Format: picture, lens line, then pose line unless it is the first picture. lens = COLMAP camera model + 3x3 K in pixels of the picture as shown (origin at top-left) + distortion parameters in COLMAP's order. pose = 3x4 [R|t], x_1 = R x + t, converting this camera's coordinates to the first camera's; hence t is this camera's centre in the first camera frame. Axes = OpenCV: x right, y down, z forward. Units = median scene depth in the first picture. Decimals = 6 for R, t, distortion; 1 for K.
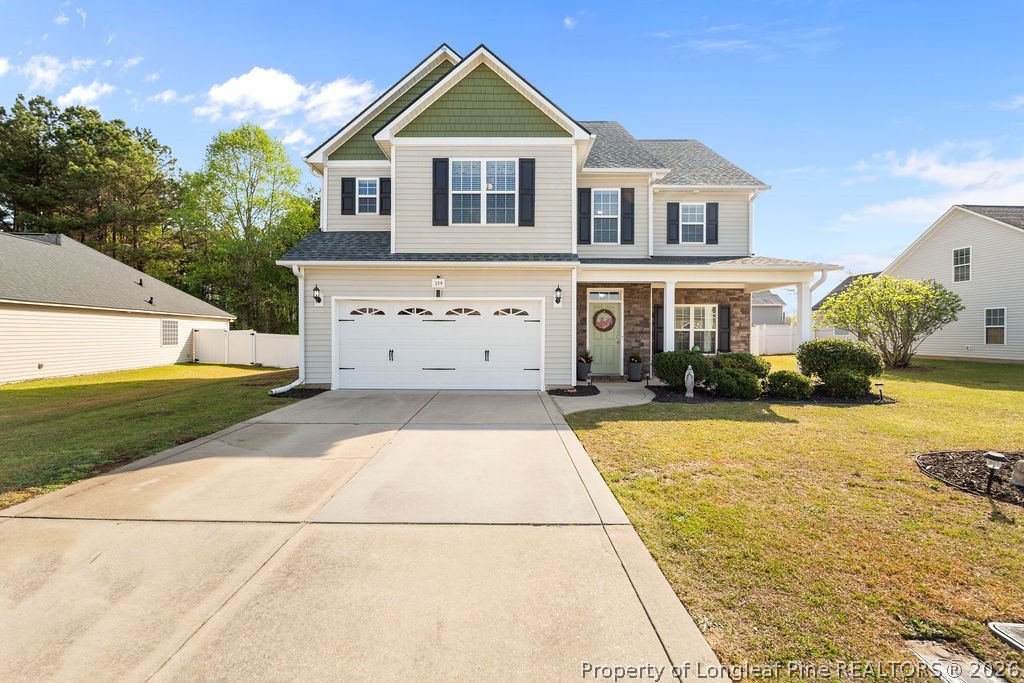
lens RADIAL K [[414.8, 0, 495.0], [0, 414.8, 330.7], [0, 0, 1]] dist [-0.001200, -0.000724]
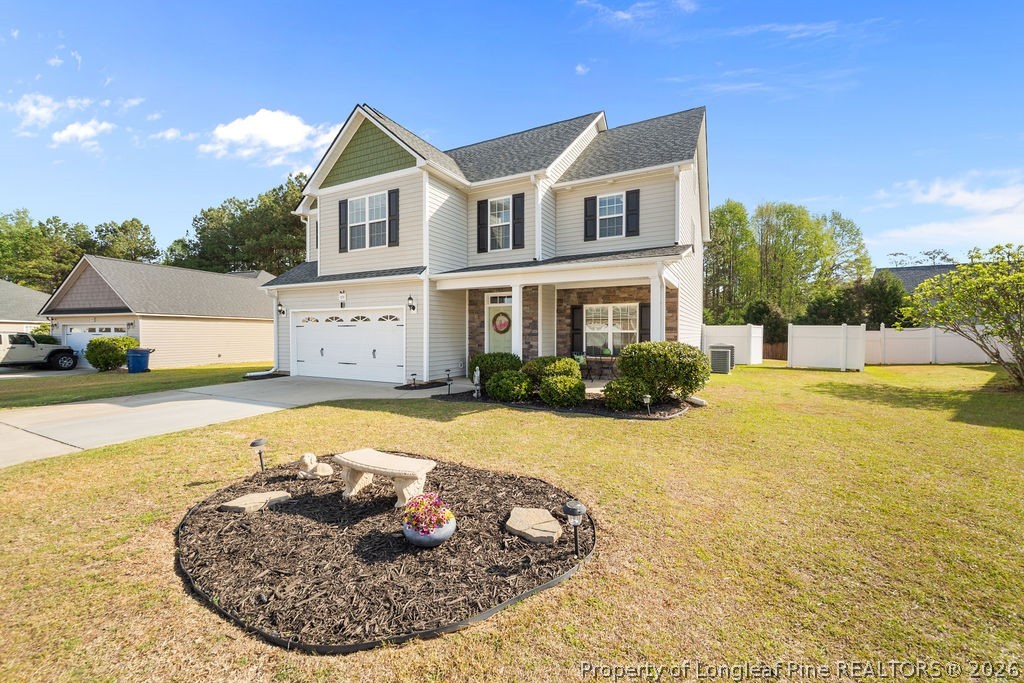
lens RADIAL K [[414.8, 0, 500.9], [0, 414.8, 337.5], [0, 0, 1]] dist [-0.001200, -0.000724]
pose [[0.886899, 0.001373, -0.461961, 0.757153], [0.006715, 0.999852, 0.015864, -0.004964], [0.461915, -0.017172, 0.886758, 0.064221]]
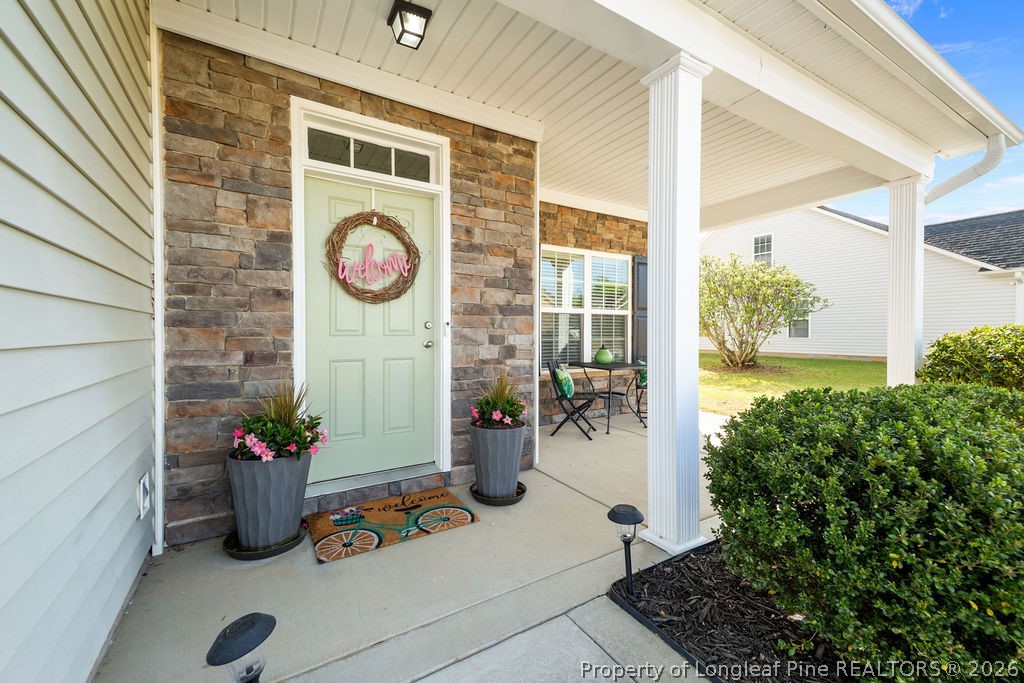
lens RADIAL K [[414.8, 0, 518.4], [0, 414.8, 338.5], [0, 0, 1]] dist [-0.001200, -0.000724]
pose [[0.833772, -0.015192, 0.551900, 0.200320], [0.002655, 0.999720, 0.023508, 0.017705], [-0.552102, -0.018136, 0.833579, 0.755402]]
